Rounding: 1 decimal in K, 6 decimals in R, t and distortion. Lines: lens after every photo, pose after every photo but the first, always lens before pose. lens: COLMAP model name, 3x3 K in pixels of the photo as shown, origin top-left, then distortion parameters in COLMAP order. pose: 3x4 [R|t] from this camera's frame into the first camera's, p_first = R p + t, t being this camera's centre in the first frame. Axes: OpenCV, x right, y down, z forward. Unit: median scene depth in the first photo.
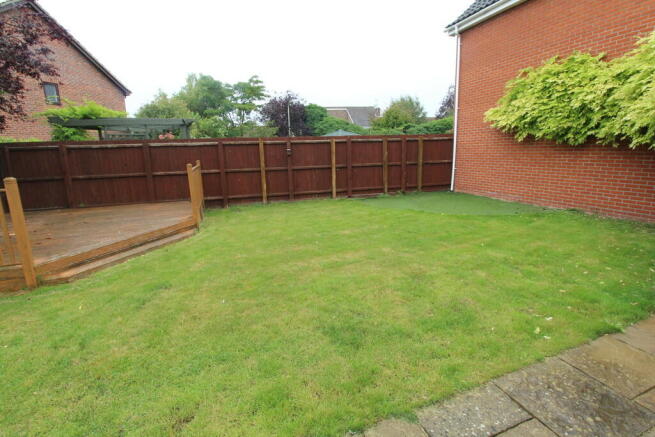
lens RADIAL K [[303.2, 0, 323.9], [0, 303.2, 209.4], [0, 0, 1]] dist [0.001250, -0.016283]
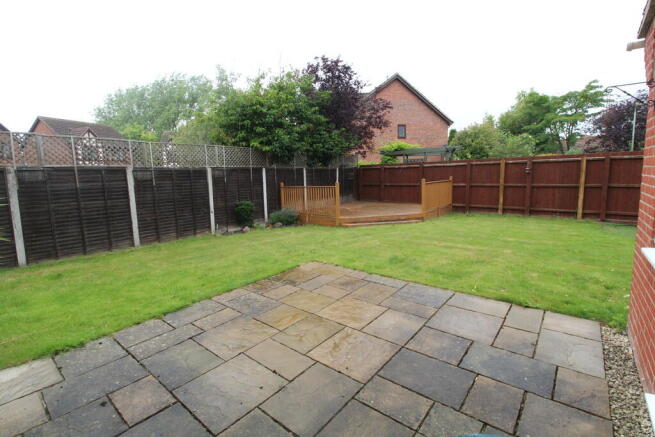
lens RADIAL K [[303.2, 0, 323.9], [0, 303.2, 209.4], [0, 0, 1]] dist [0.001250, -0.016283]
pose [[0.489806, 0.113669, -0.864390, 0.474752], [-0.150452, 0.987610, 0.044618, 0.010621], [0.858751, 0.108195, 0.500839, -0.157077]]
